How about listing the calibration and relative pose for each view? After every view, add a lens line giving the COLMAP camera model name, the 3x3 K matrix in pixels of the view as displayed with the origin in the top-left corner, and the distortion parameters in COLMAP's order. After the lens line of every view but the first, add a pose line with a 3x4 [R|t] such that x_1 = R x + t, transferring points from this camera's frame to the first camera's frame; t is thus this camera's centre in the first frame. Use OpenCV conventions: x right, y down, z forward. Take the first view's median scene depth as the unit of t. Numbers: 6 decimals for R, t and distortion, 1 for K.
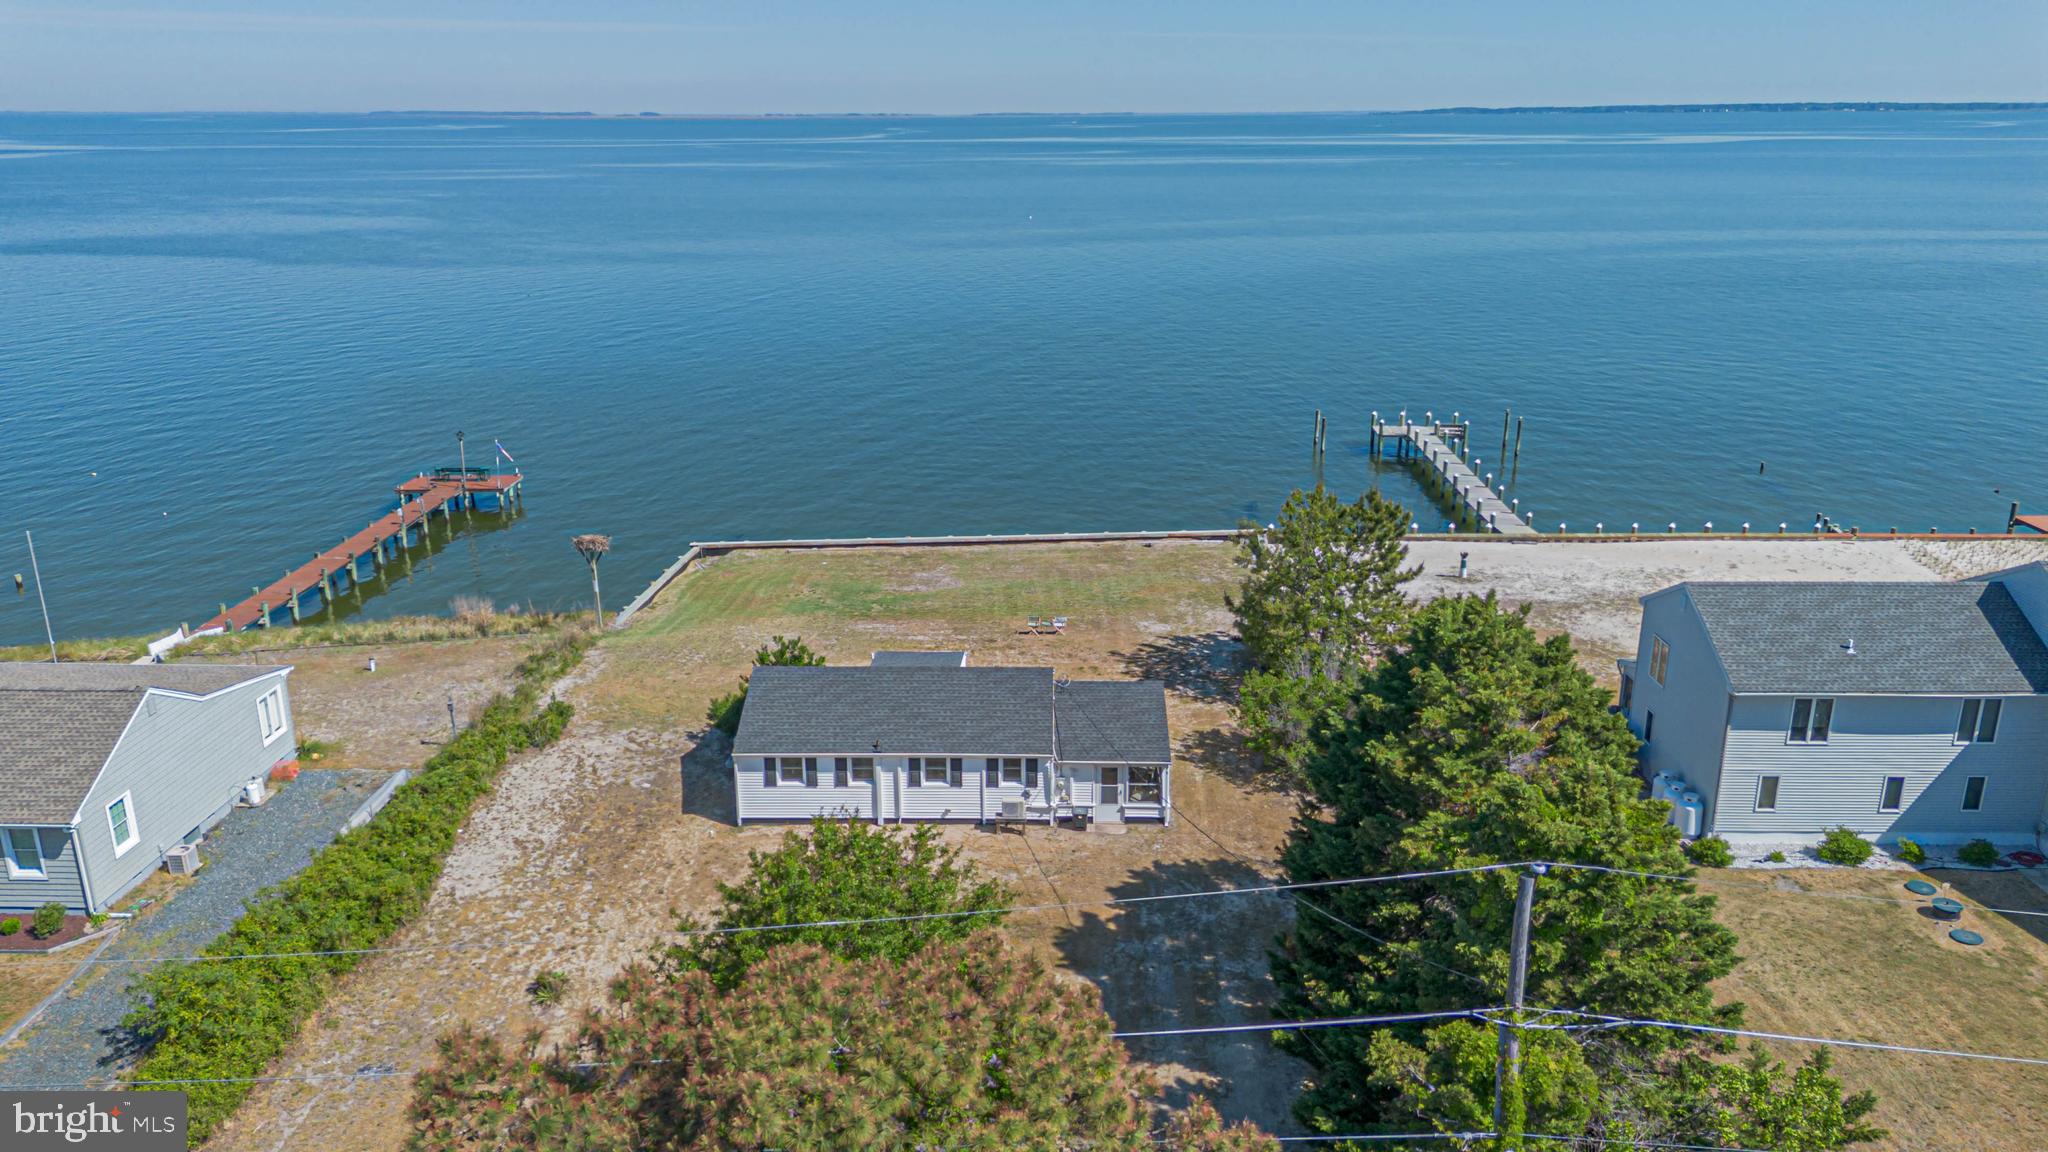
lens RADIAL K [[1434.8, 0, 1017.8], [0, 1434.8, 575.3], [0, 0, 1]] dist [0.071134, -0.072345]
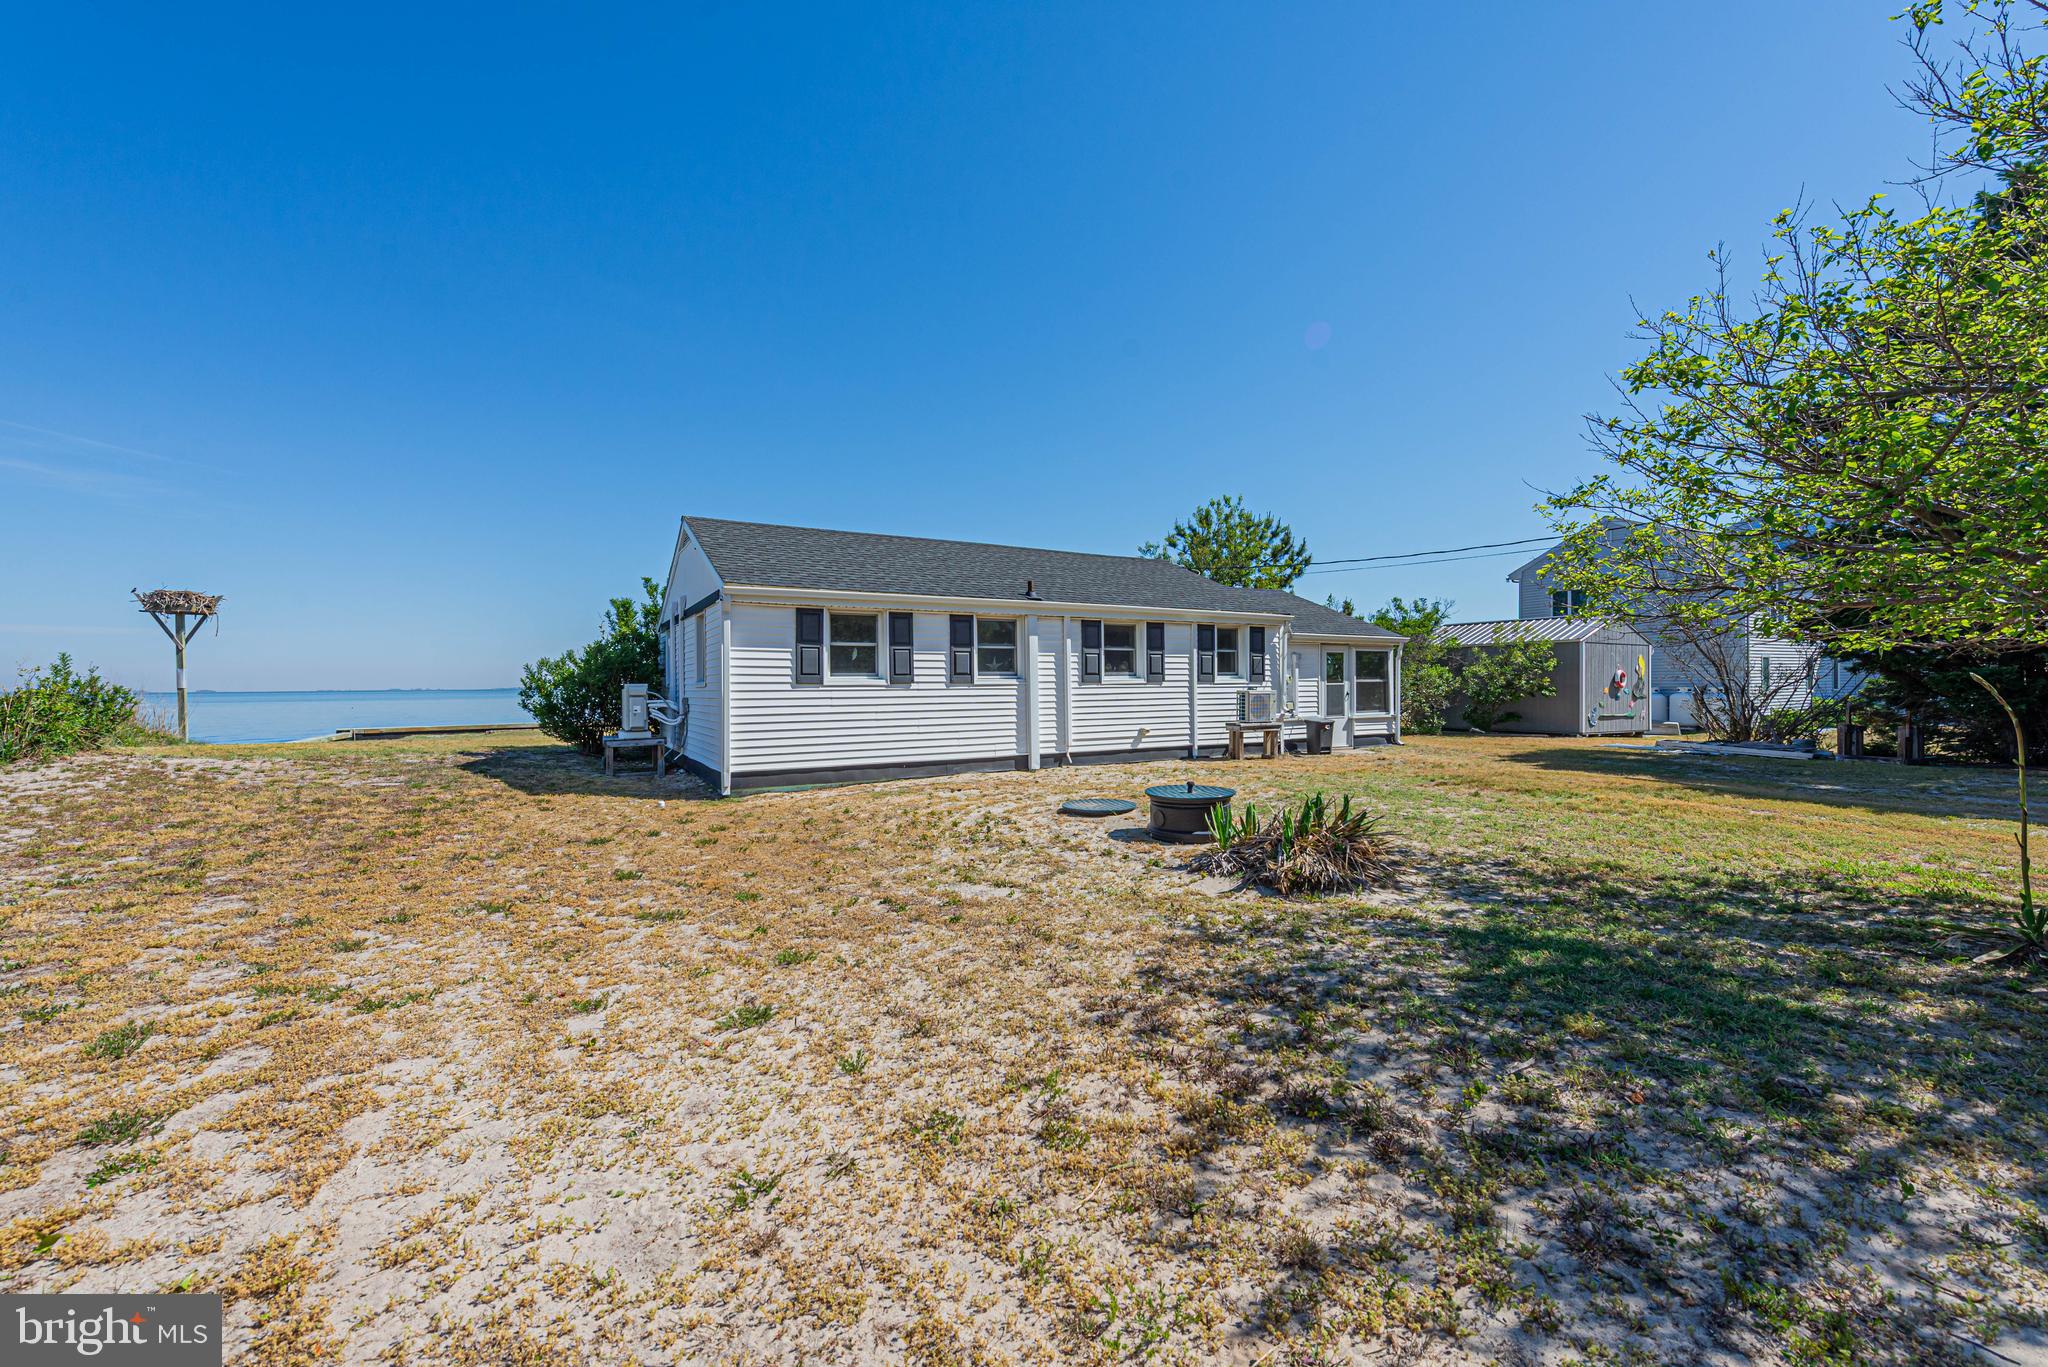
lens RADIAL K [[832.0, 0, 1016.1], [0, 832.0, 683.3], [0, 0, 1]] dist [0.002541, 0.000098]
pose [[0.848165, -0.002730, 0.529725, -0.244160], [0.162546, 0.953088, -0.255347, 0.213600], [-0.504178, 0.302681, 0.808819, 0.764990]]
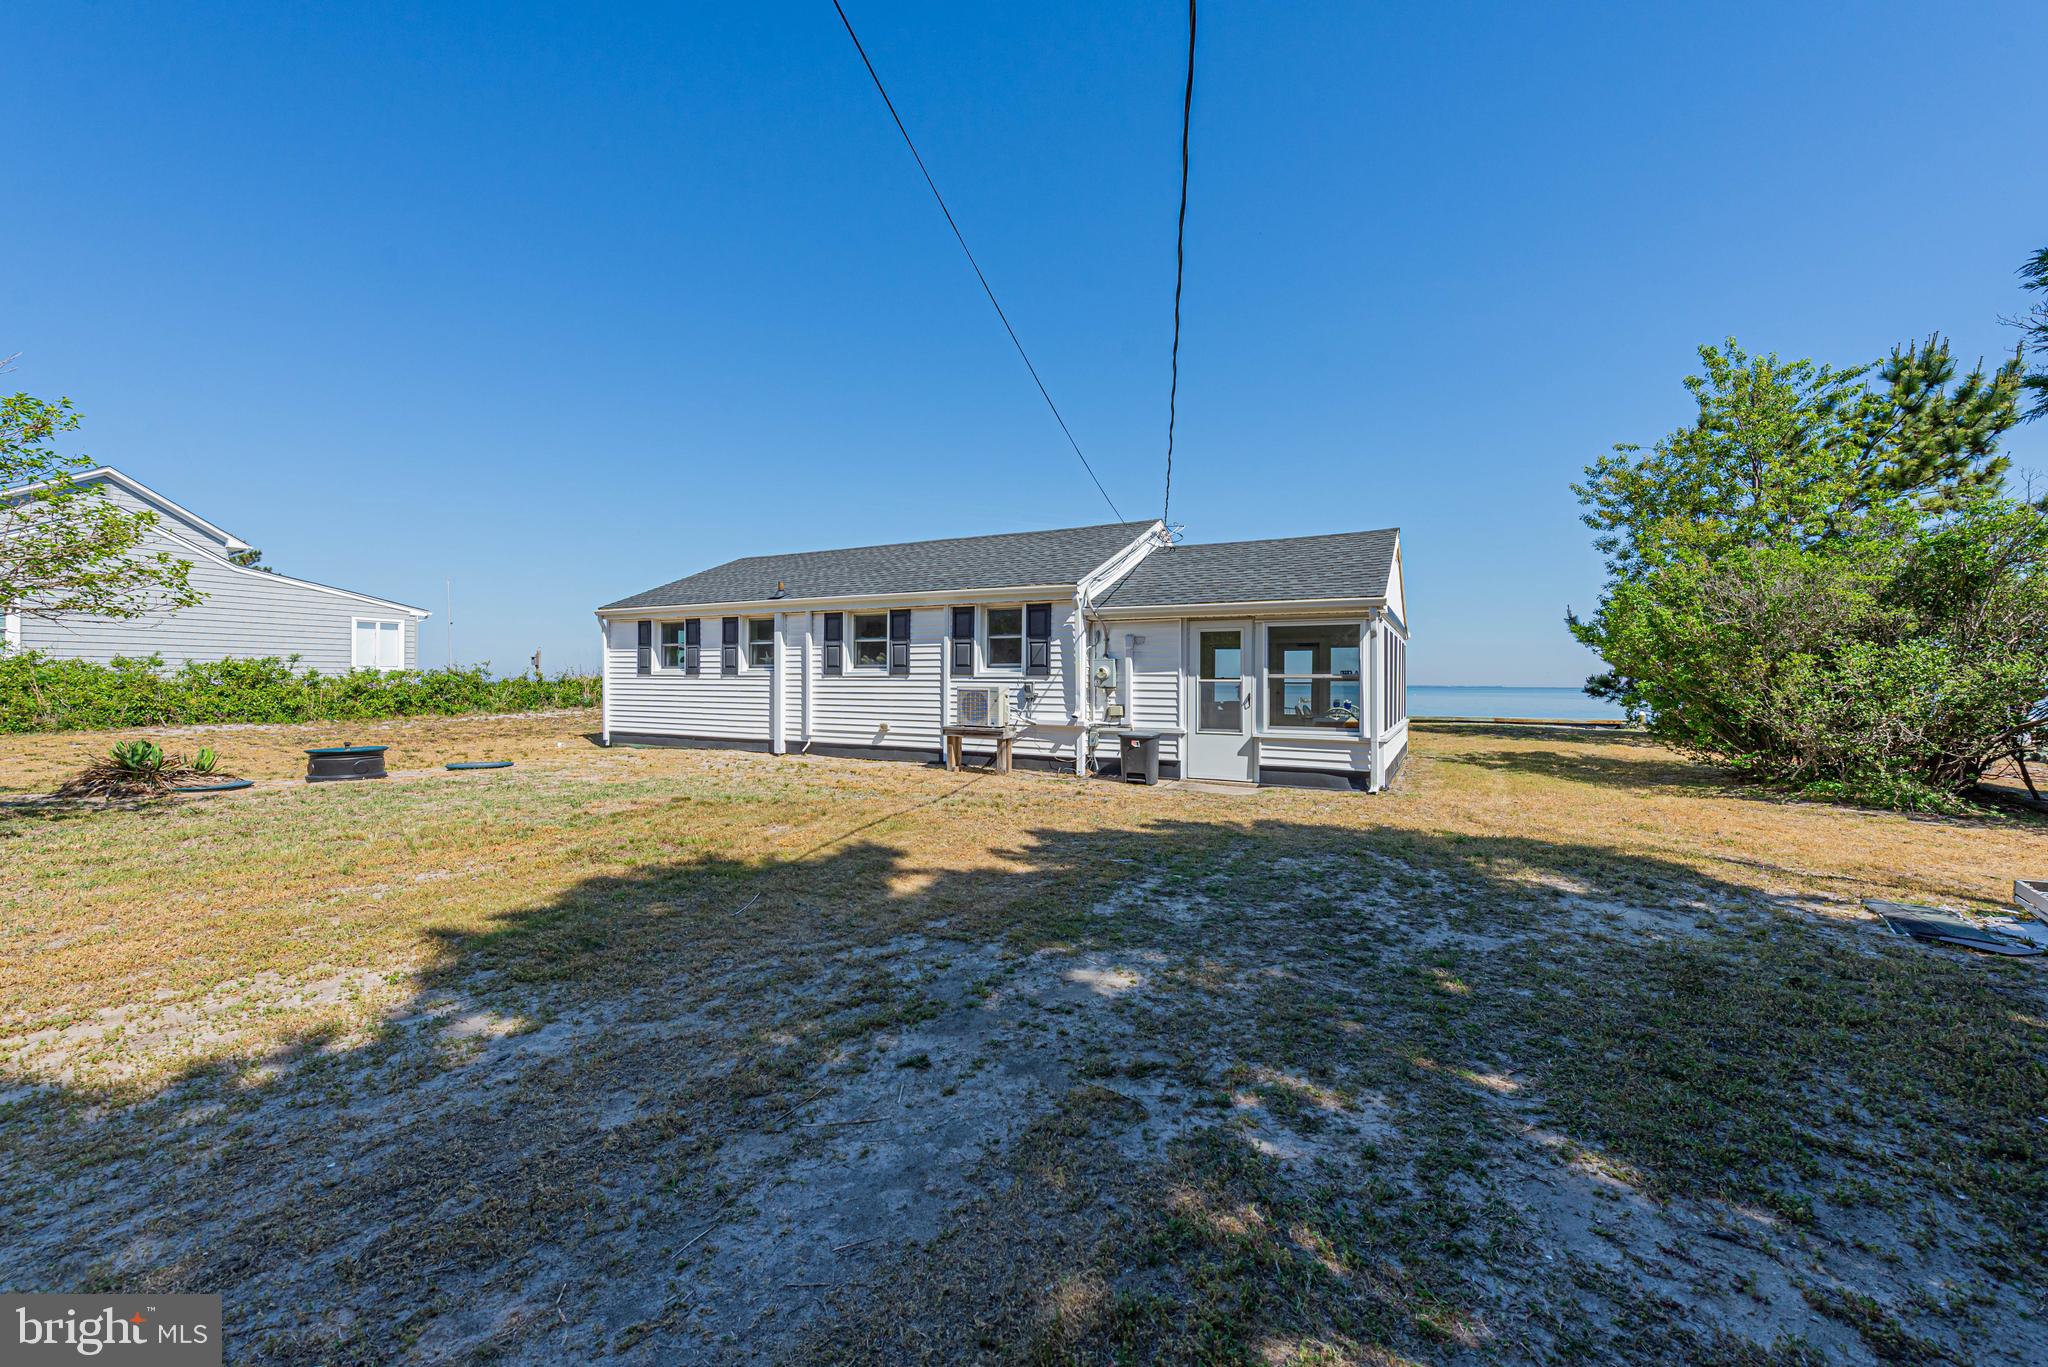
lens RADIAL K [[832.0, 0, 1016.1], [0, 832.0, 683.3], [0, 0, 1]] dist [0.002541, 0.000098]
pose [[0.886835, 0.010185, -0.461973, 0.118988], [-0.142938, 0.956770, -0.253299, 0.211167], [0.439422, 0.290668, 0.849953, 0.767262]]
